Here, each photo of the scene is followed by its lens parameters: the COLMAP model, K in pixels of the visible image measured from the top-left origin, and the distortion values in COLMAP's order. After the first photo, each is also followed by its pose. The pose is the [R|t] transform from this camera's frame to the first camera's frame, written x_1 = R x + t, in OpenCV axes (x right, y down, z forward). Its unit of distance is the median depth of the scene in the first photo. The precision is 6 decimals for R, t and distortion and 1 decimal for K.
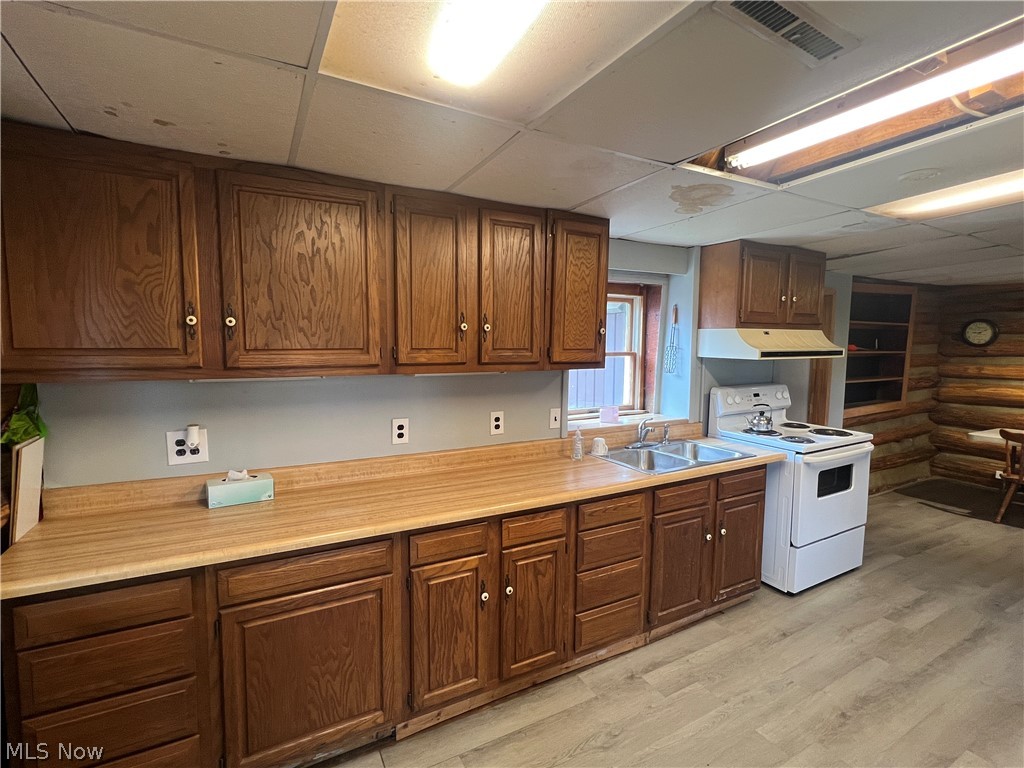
lens RADIAL K [[485.4, 0, 507.8], [0, 485.4, 381.5], [0, 0, 1]] dist [-0.003269, 0.000693]
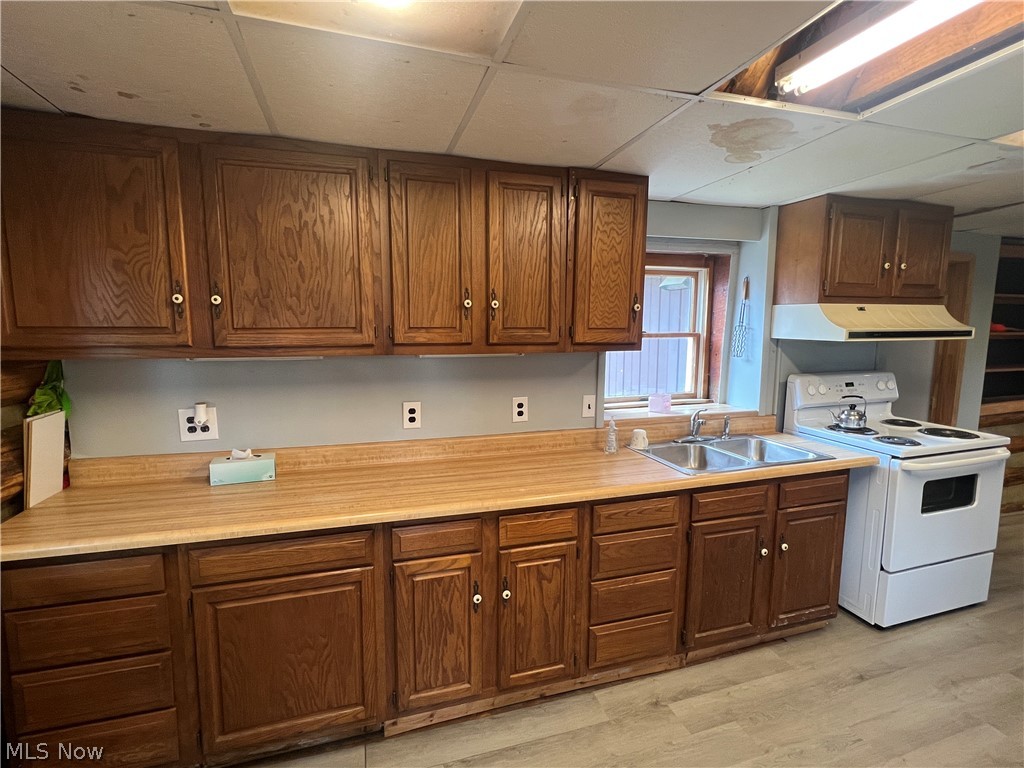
lens RADIAL K [[485.4, 0, 507.4], [0, 485.4, 381.5], [0, 0, 1]] dist [-0.003269, 0.000693]
pose [[0.980333, 0.018538, -0.196479, 0.165857], [-0.011856, 0.999312, 0.035130, 0.000593], [0.196996, -0.032109, 0.979878, 0.117061]]
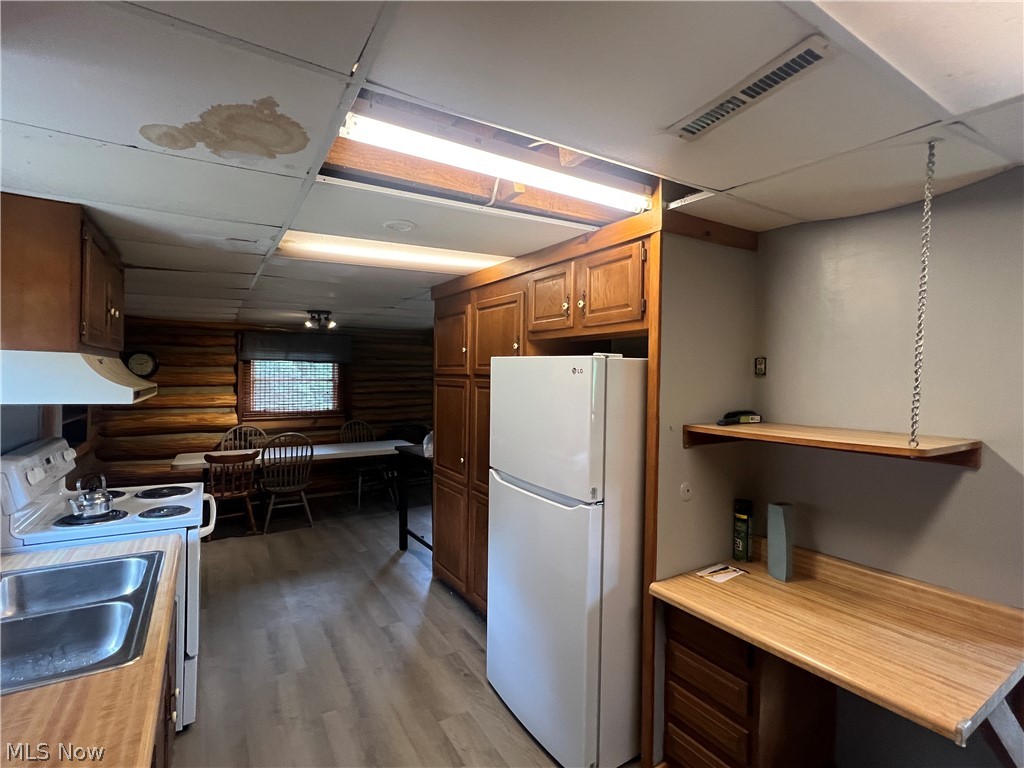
lens RADIAL K [[485.4, 0, 508.5], [0, 485.4, 379.2], [0, 0, 1]] dist [-0.003269, 0.000693]
pose [[-0.061487, -0.008650, 0.998070, -0.213510], [0.070246, 0.997445, 0.012972, -0.070454], [-0.995633, 0.070908, -0.060722, 0.743645]]
